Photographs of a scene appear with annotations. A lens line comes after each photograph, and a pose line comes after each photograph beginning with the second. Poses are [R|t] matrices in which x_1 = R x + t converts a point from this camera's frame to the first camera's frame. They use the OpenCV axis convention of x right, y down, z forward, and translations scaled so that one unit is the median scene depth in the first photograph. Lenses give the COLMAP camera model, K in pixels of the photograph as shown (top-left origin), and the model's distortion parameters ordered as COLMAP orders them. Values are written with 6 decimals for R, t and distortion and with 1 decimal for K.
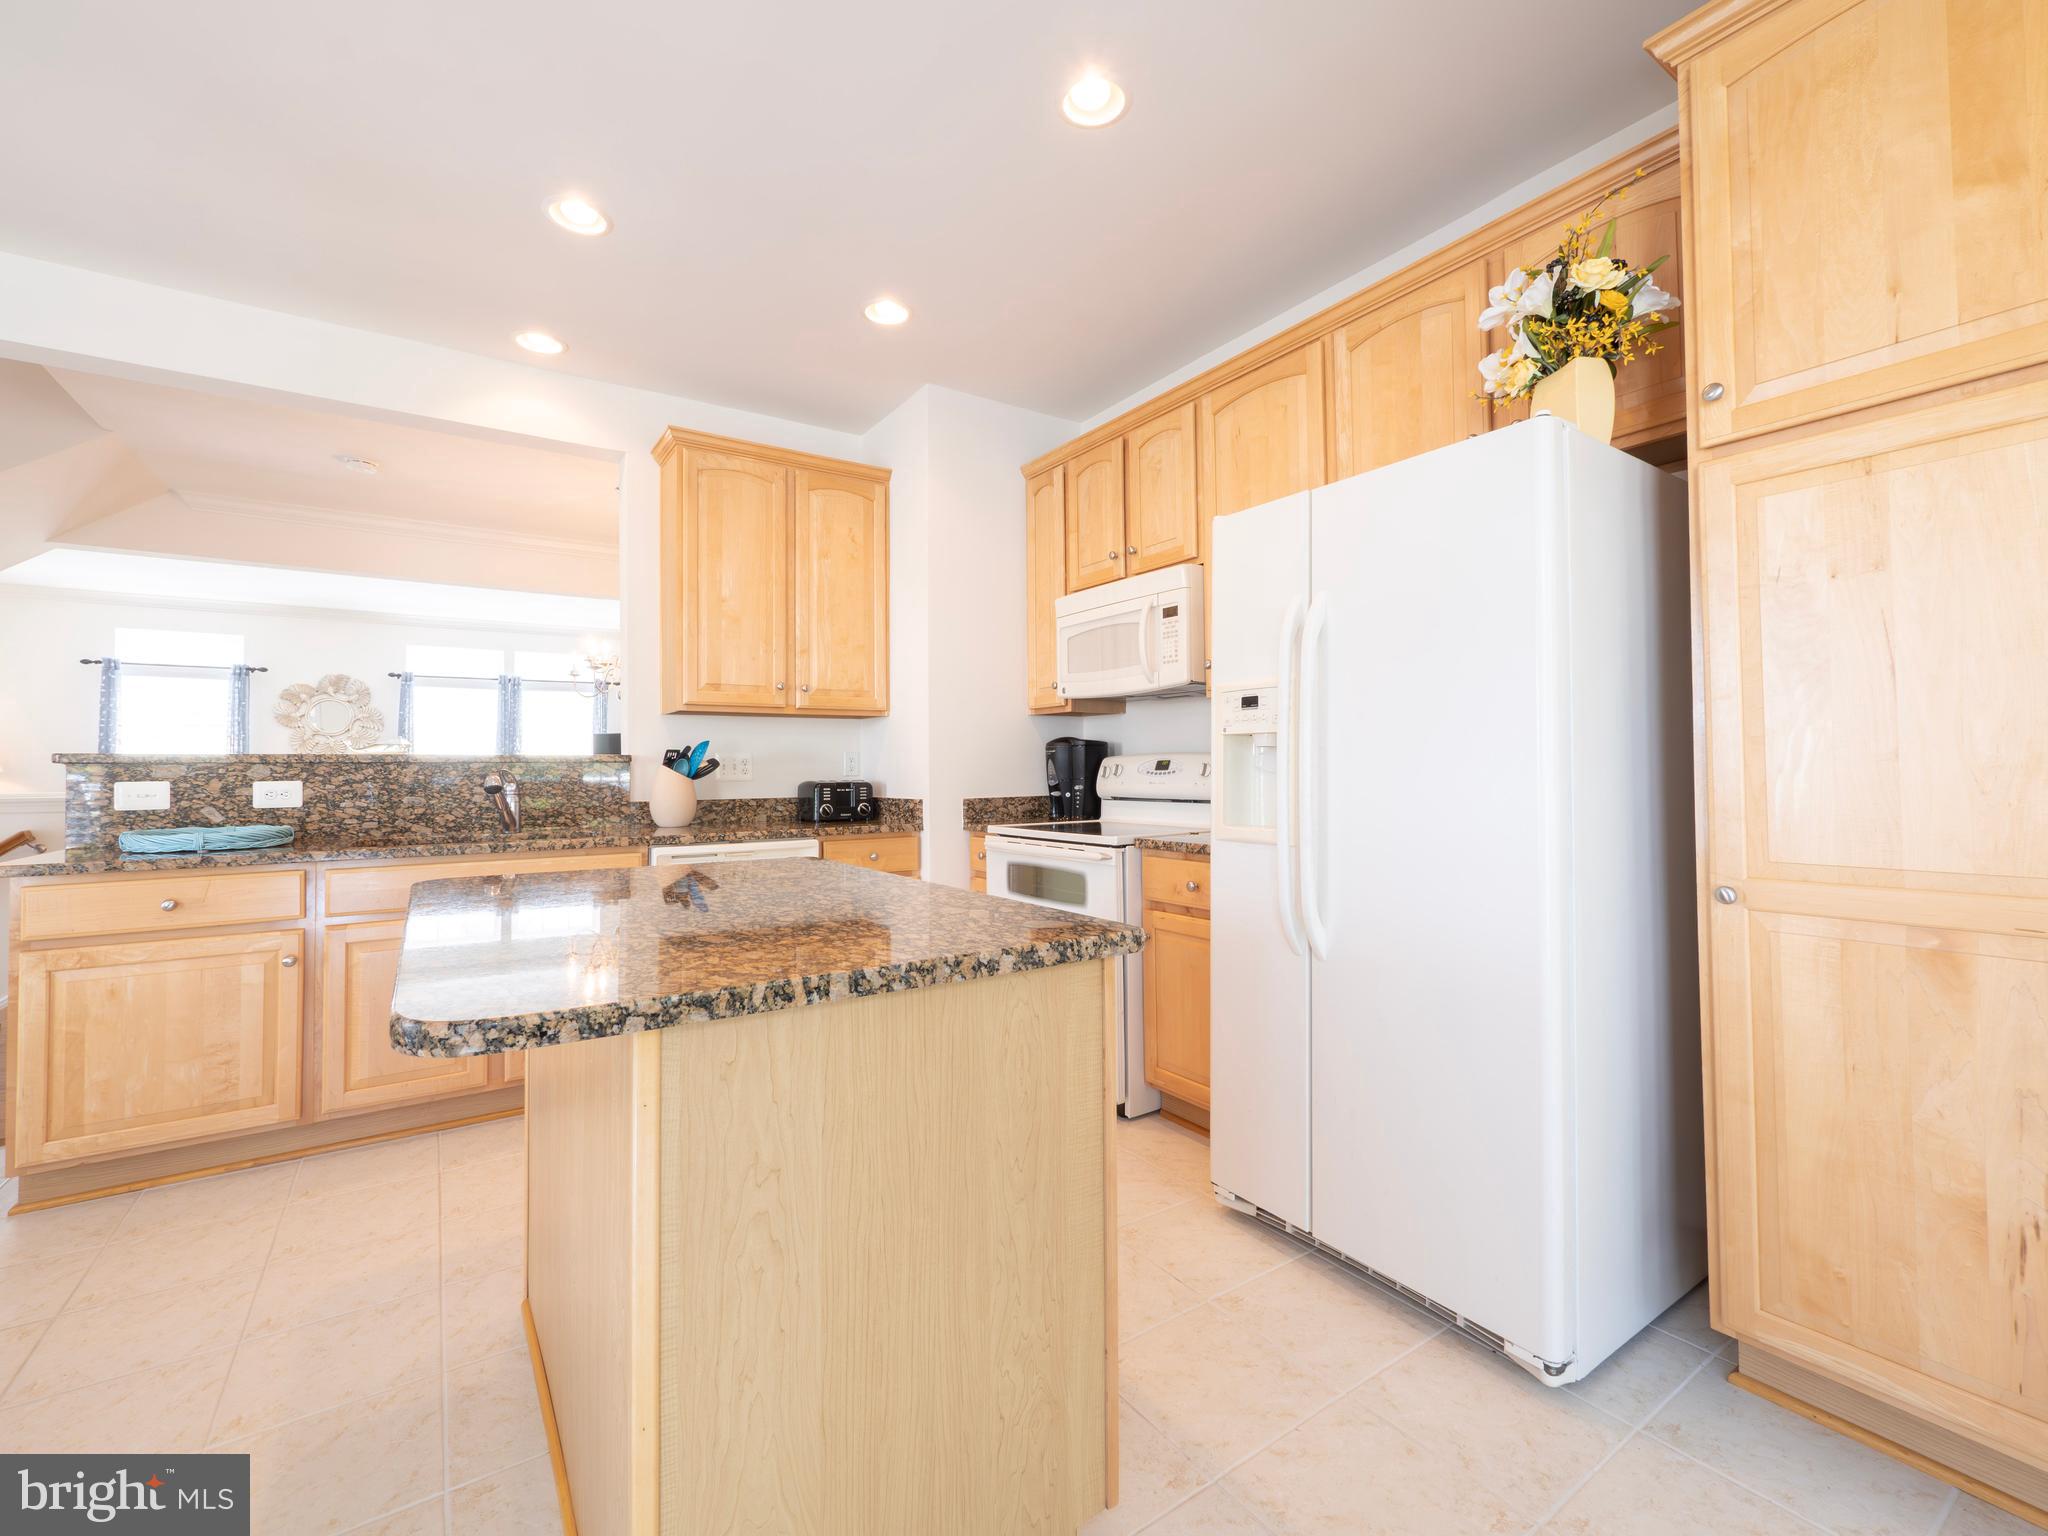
lens RADIAL K [[872.9, 0, 1022.4], [0, 872.9, 752.8], [0, 0, 1]] dist [0.002412, 0.000242]
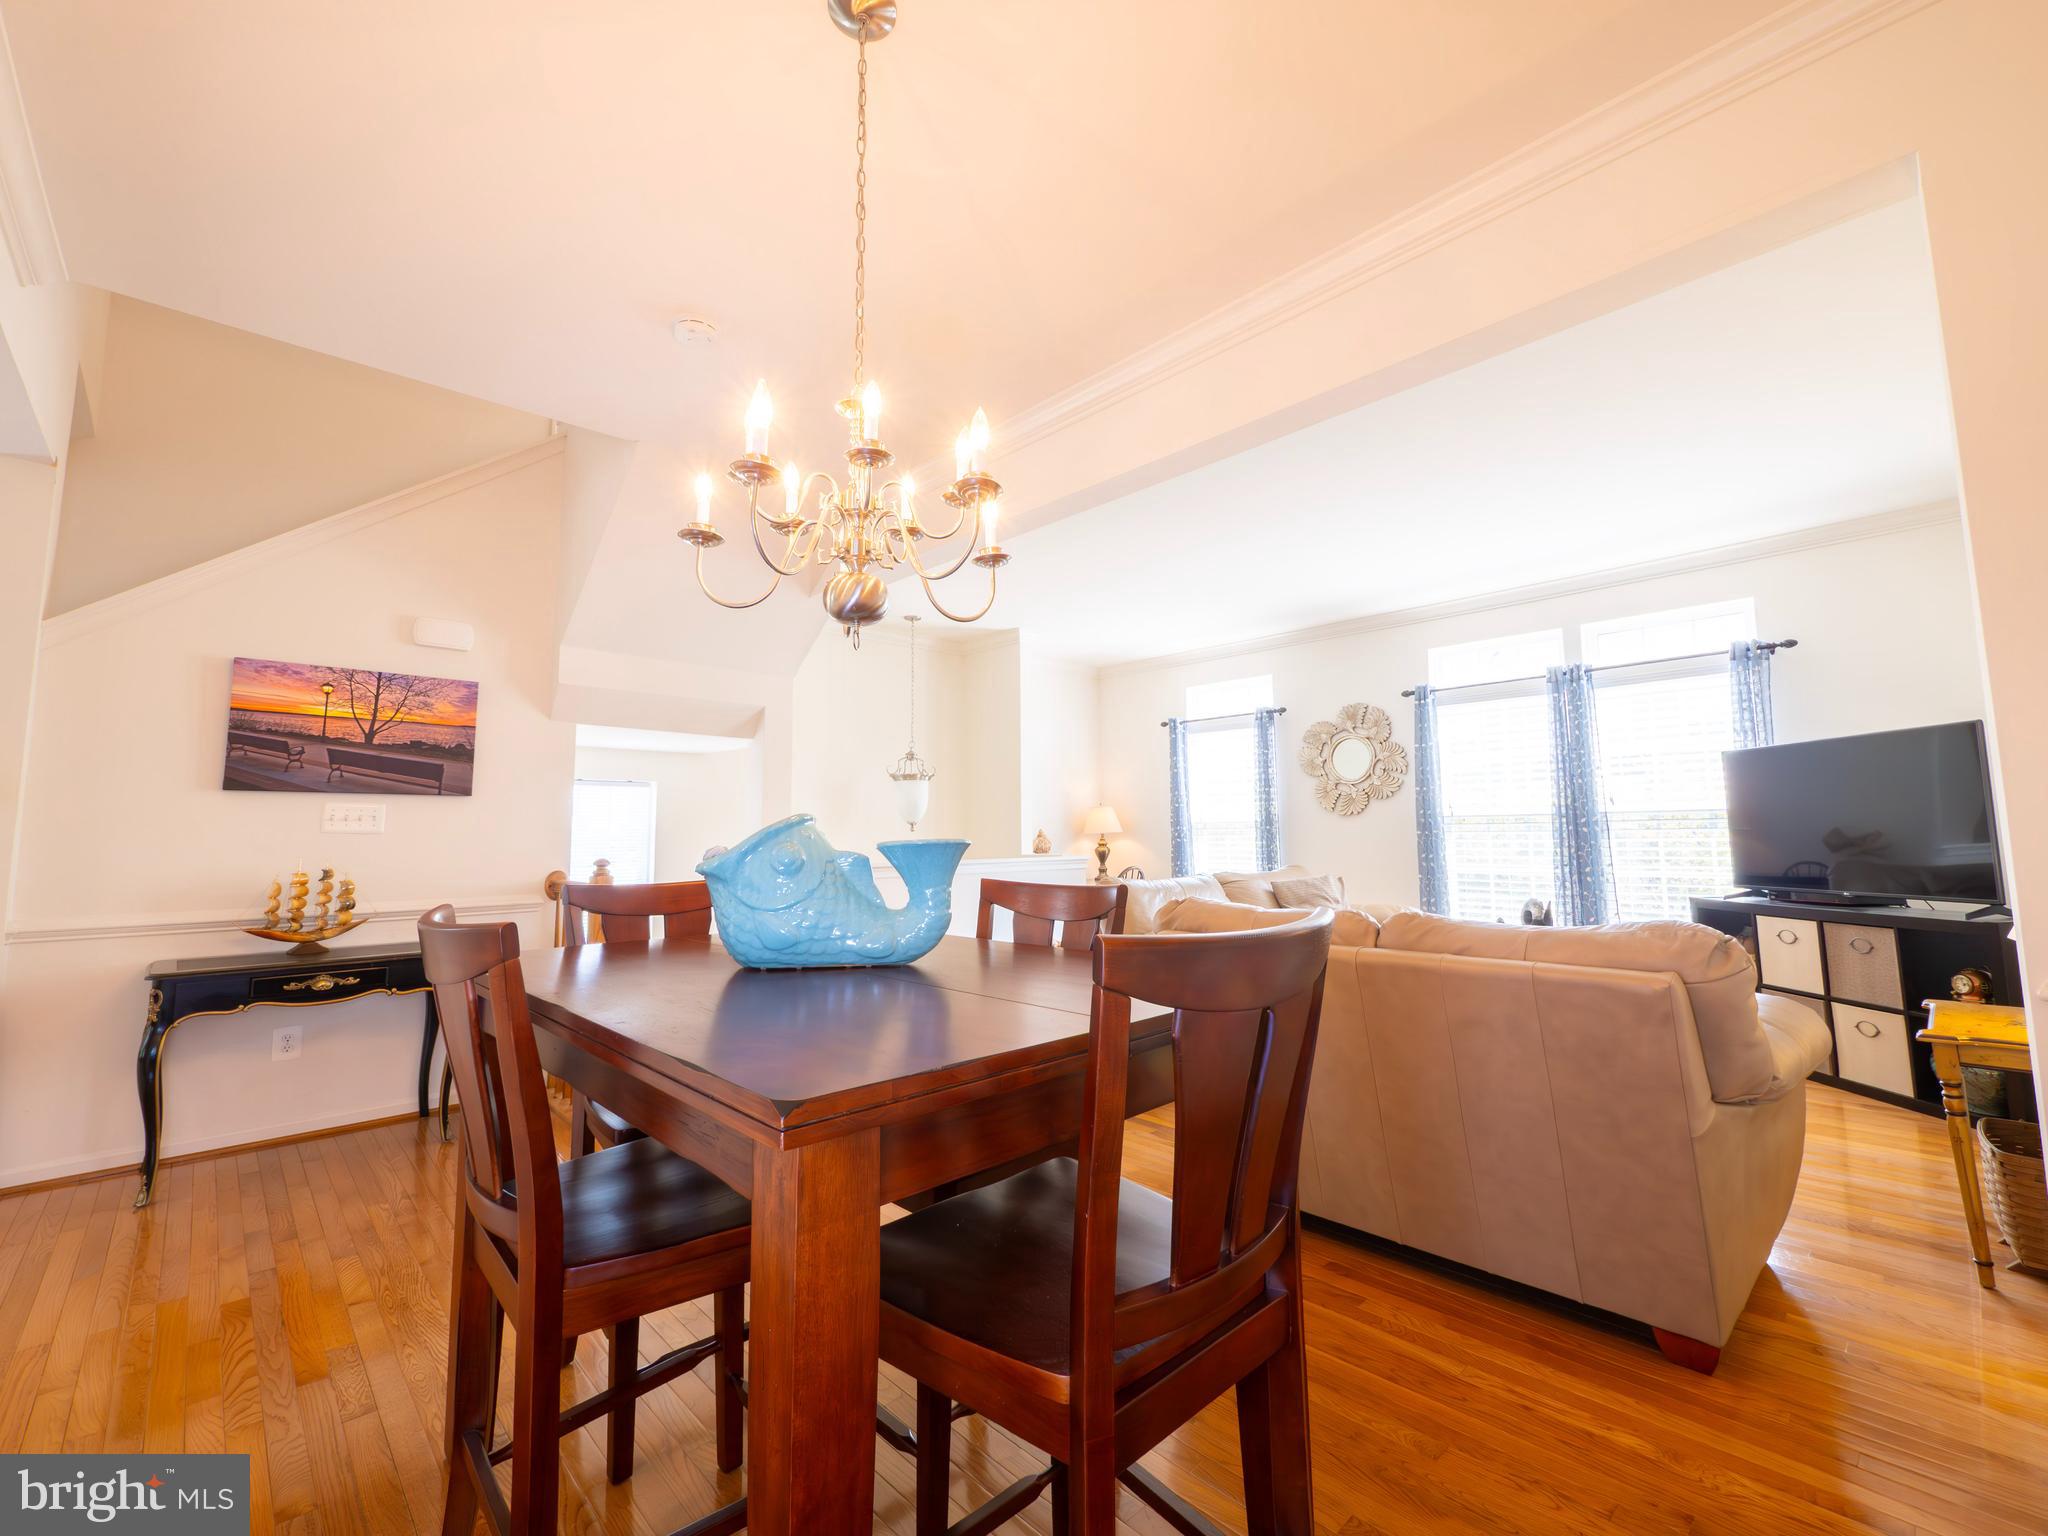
lens RADIAL K [[872.9, 0, 1022.4], [0, 872.9, 752.8], [0, 0, 1]] dist [0.002412, 0.000242]
pose [[0.153051, -0.088934, -0.984208, -0.095967], [0.026283, 0.995956, -0.085908, 0.010969], [0.987869, -0.012720, 0.154769, 0.674775]]
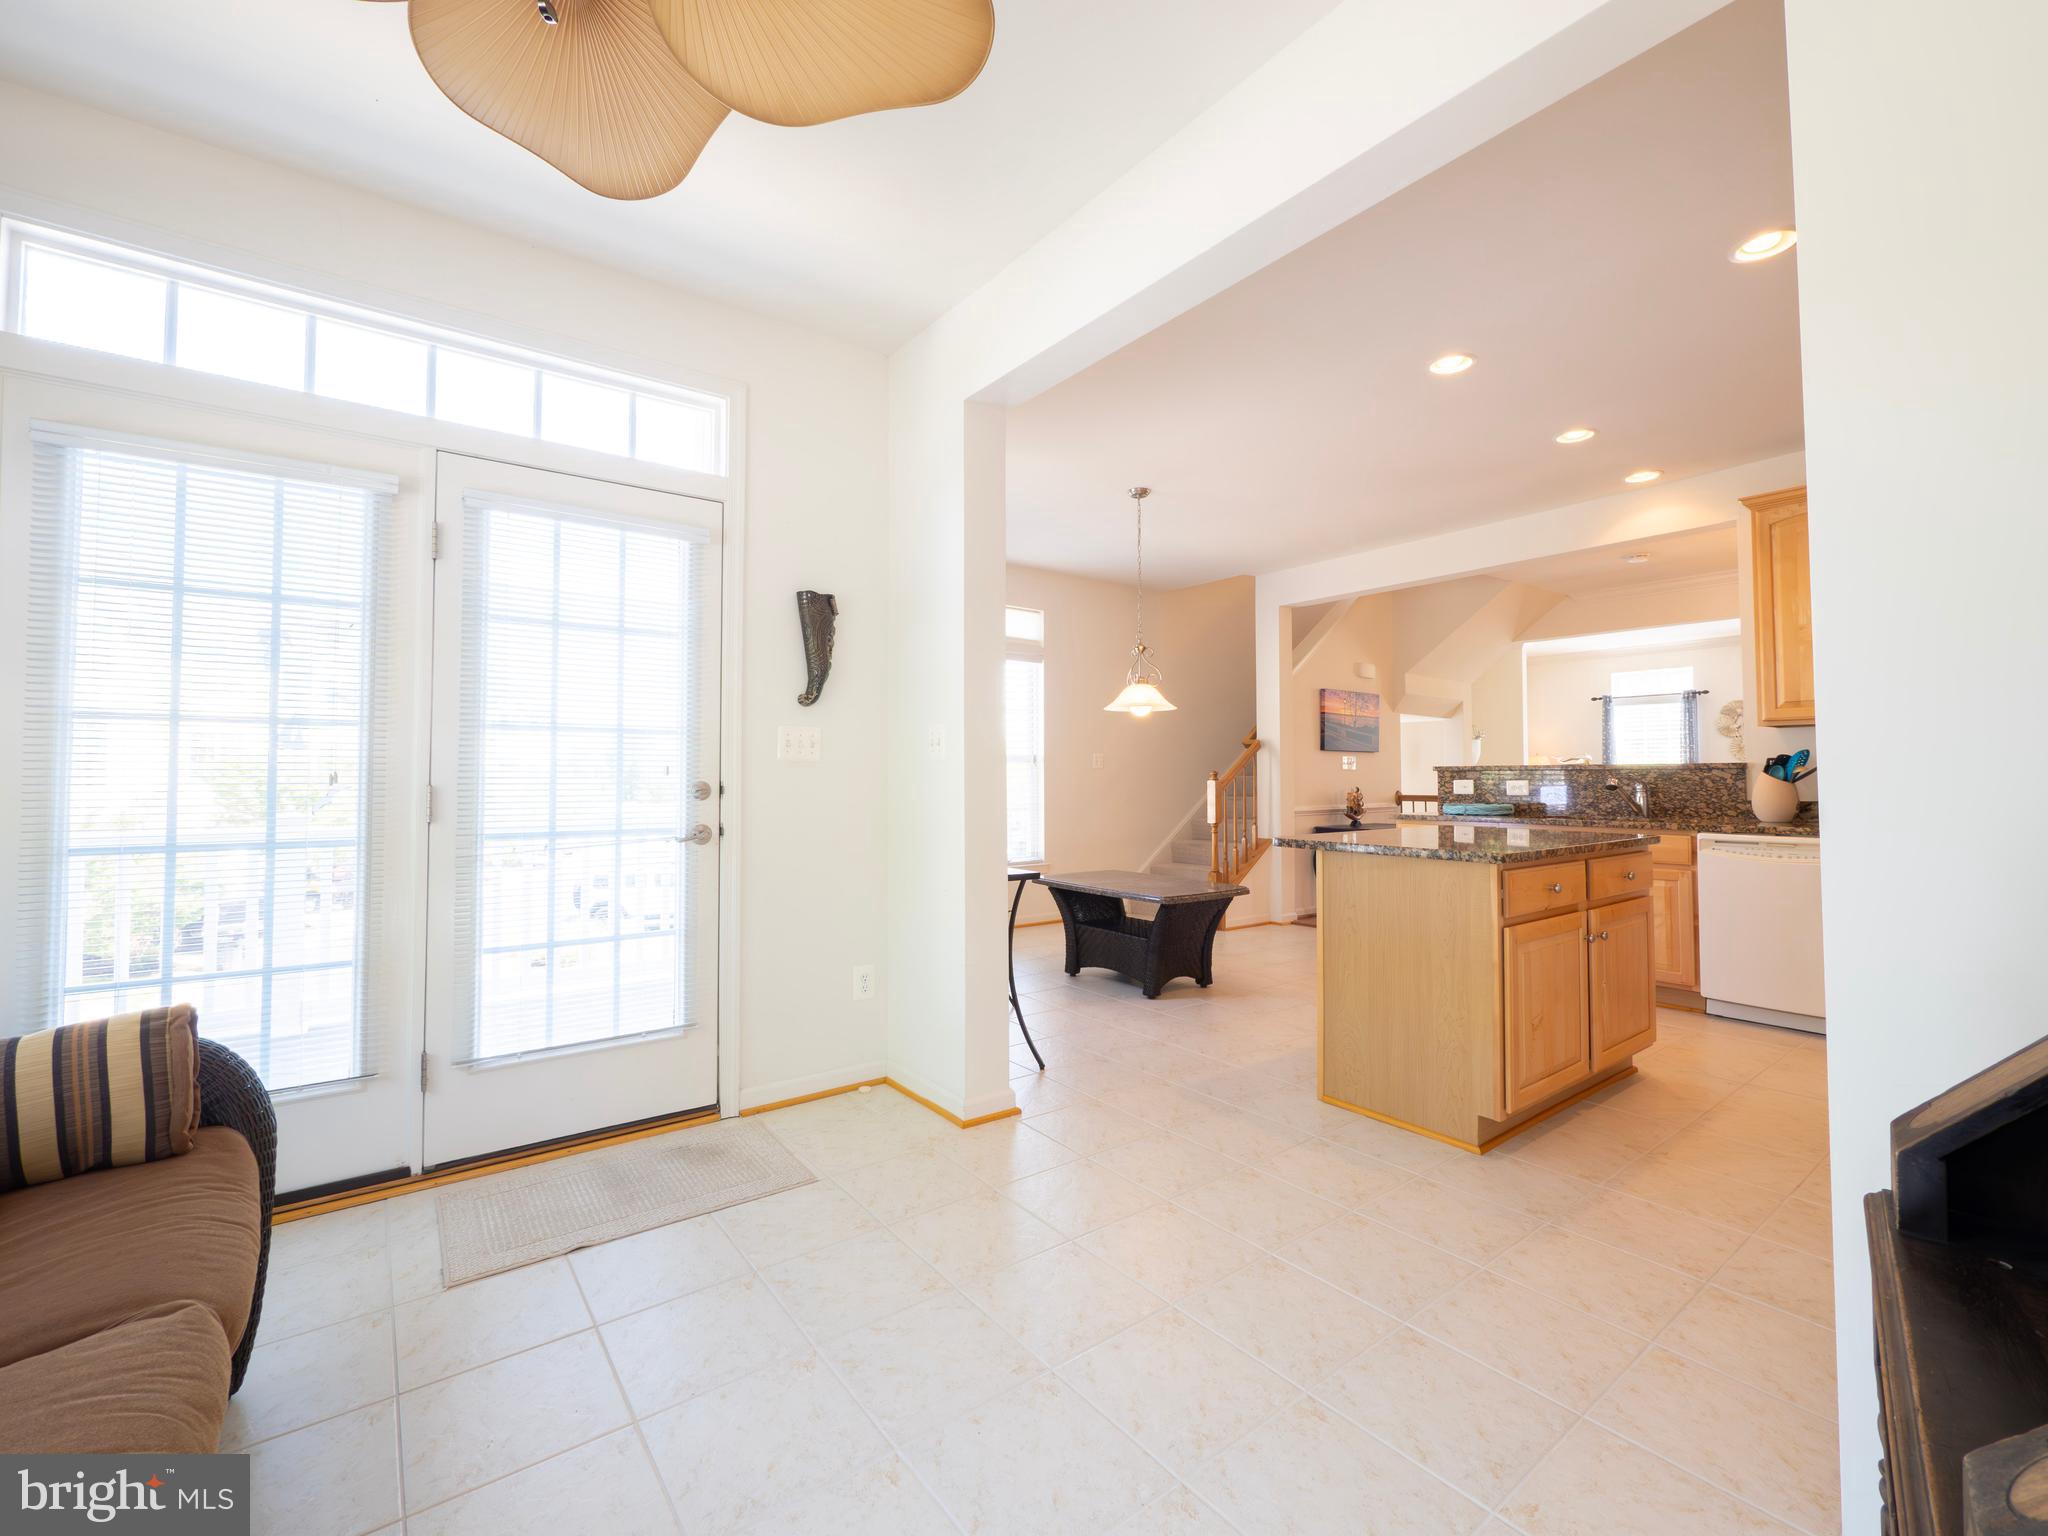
lens RADIAL K [[872.9, 0, 1022.4], [0, 872.9, 752.8], [0, 0, 1]] dist [0.002412, 0.000242]
pose [[0.046240, -0.020991, -0.998710, 0.362690], [0.021290, 0.999573, -0.020023, -0.004156], [0.998703, -0.020336, 0.046667, -0.040890]]
